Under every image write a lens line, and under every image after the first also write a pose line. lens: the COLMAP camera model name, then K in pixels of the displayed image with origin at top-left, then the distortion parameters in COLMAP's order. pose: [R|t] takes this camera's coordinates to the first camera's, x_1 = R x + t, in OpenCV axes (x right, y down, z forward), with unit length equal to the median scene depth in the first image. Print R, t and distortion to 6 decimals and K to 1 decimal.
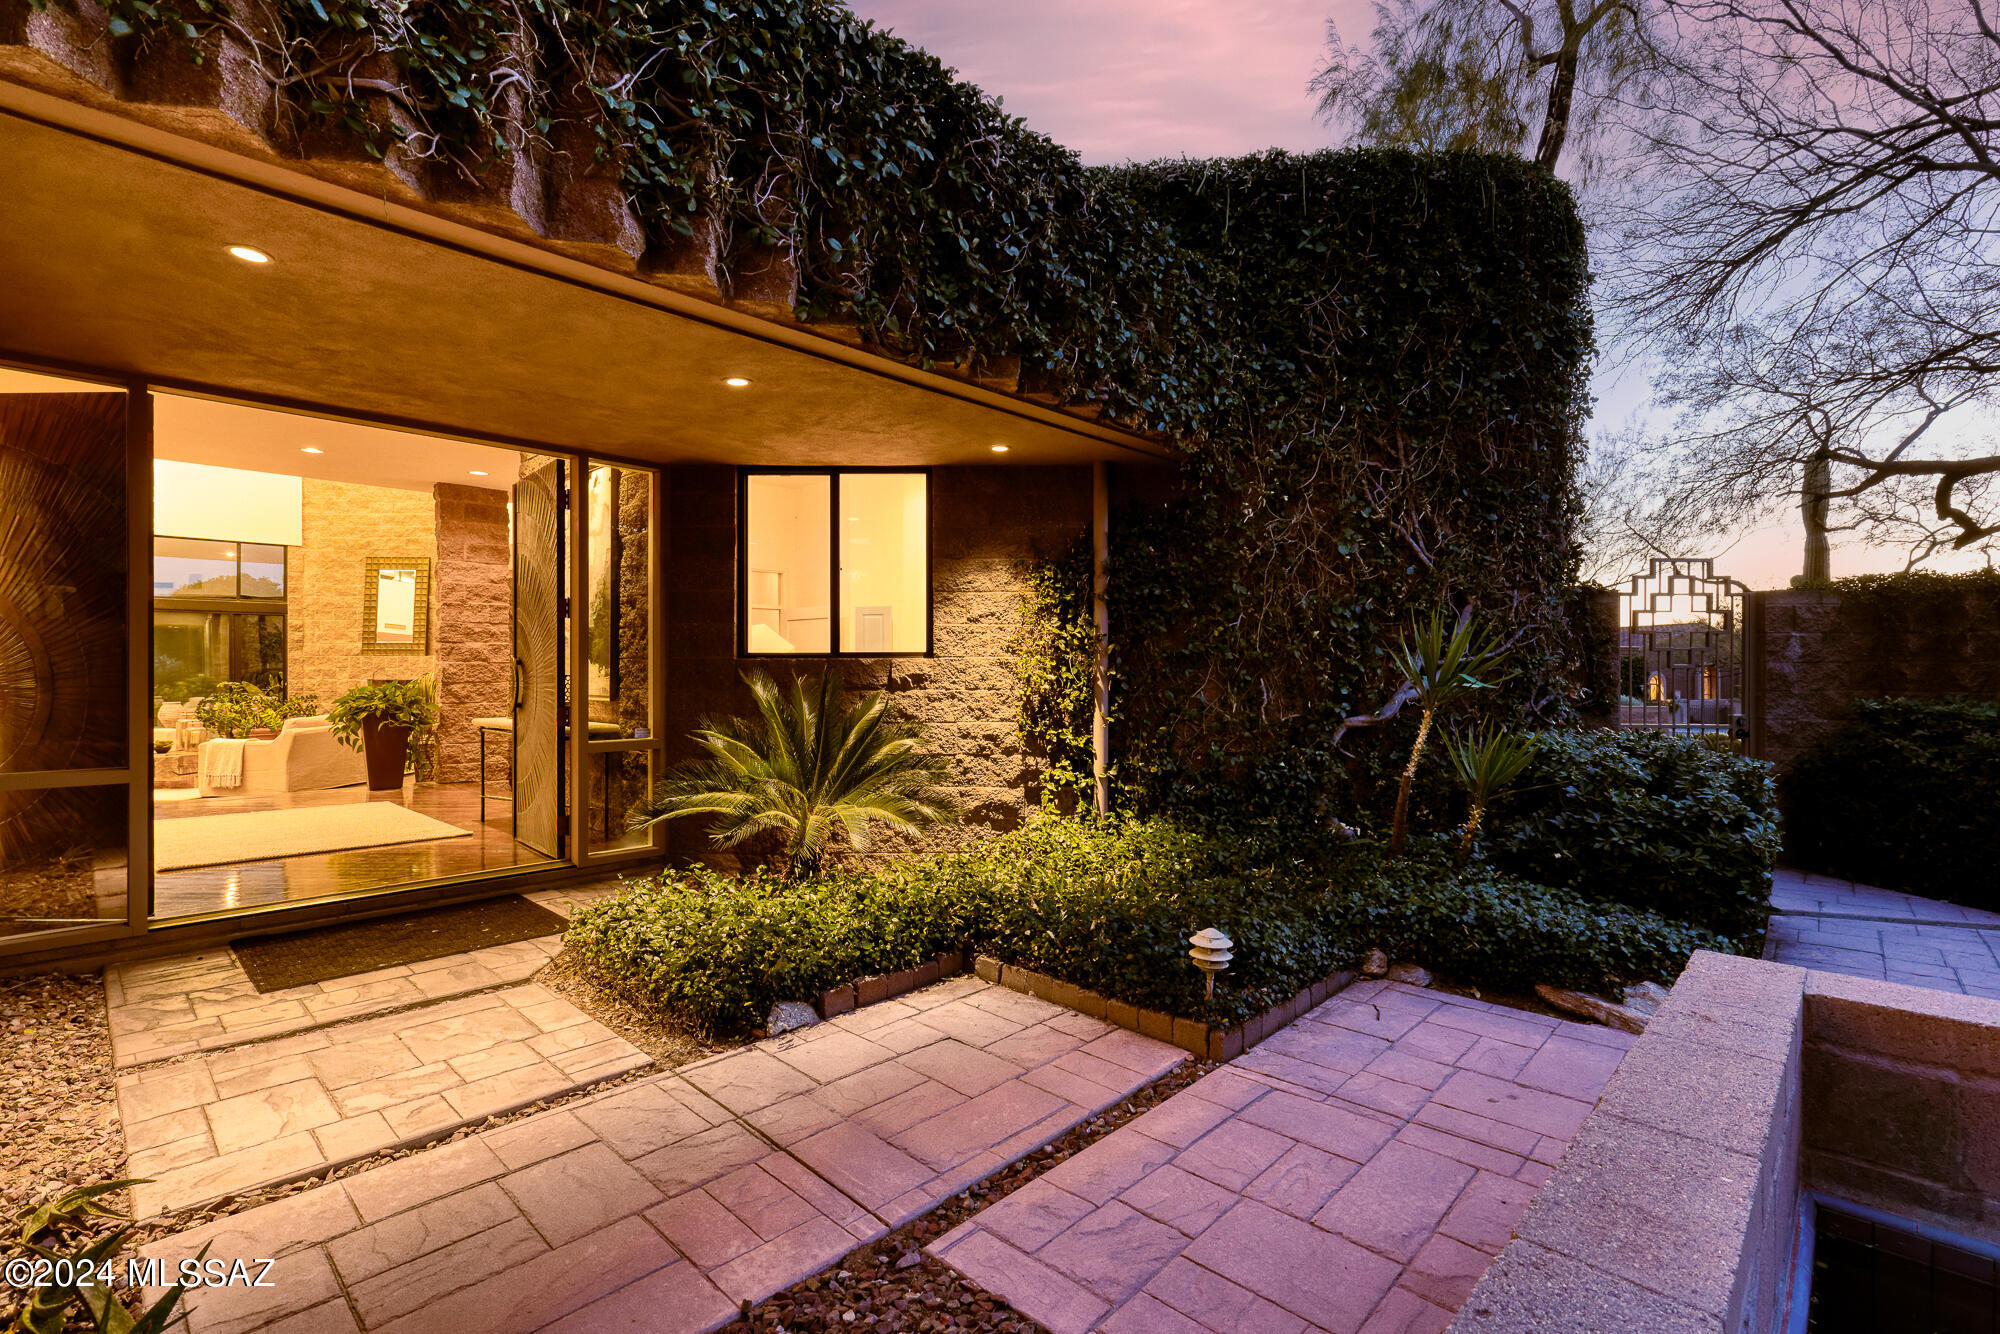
lens RADIAL K [[898.8, 0, 1000.4], [0, 898.8, 669.2], [0, 0, 1]] dist [0.003003, -0.000216]
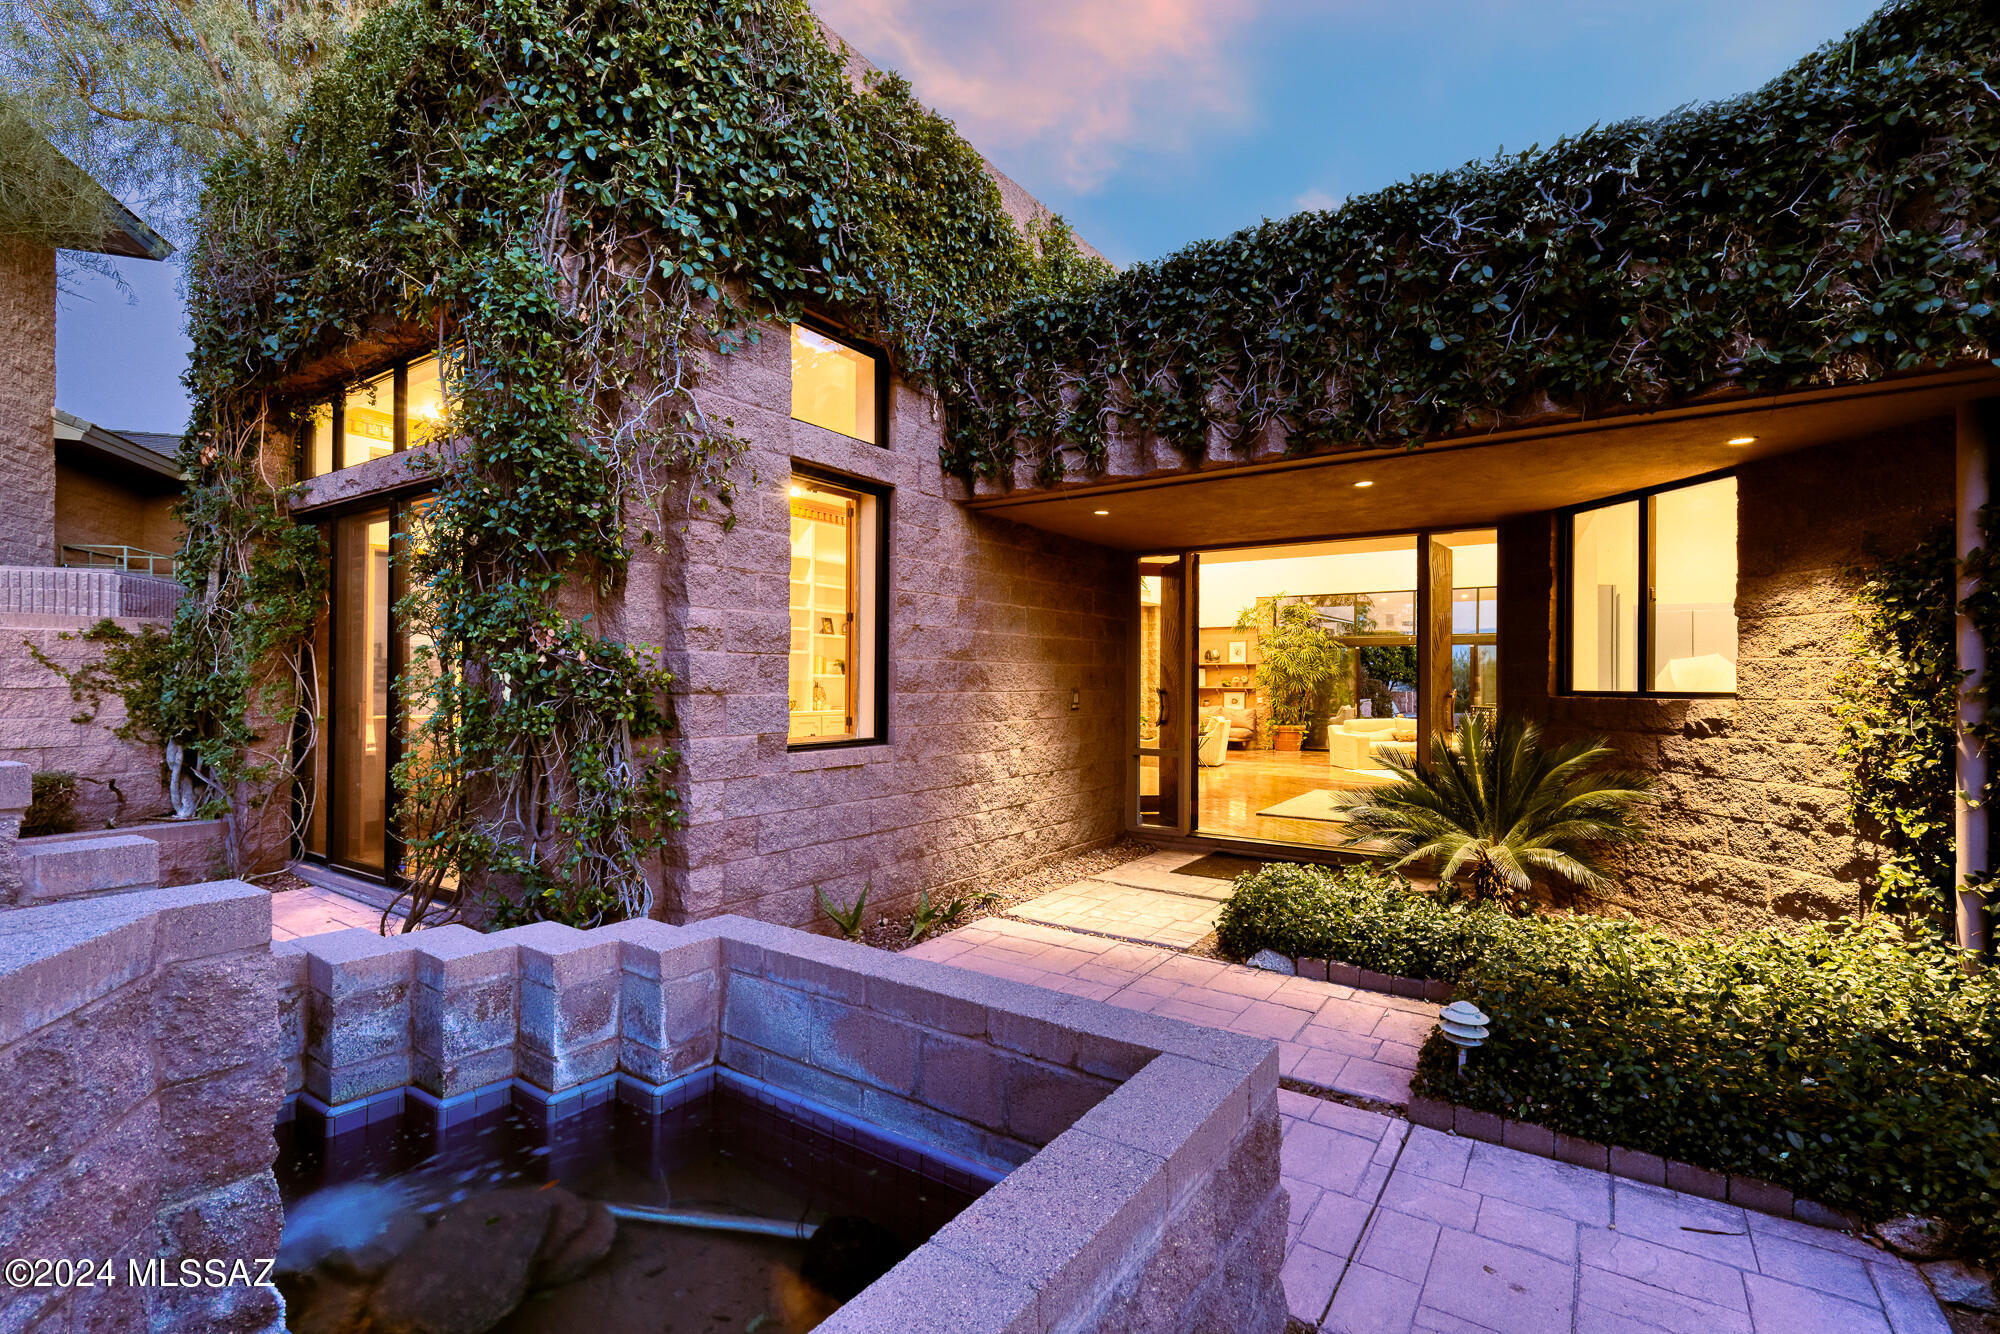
lens RADIAL K [[898.8, 0, 1000.3], [0, 898.8, 673.6], [0, 0, 1]] dist [0.003003, -0.000216]
pose [[0.164060, -0.007213, -0.986424, 0.625547], [-0.002485, 0.999967, -0.007725, -0.028779], [0.986447, 0.003719, 0.164037, 0.205039]]
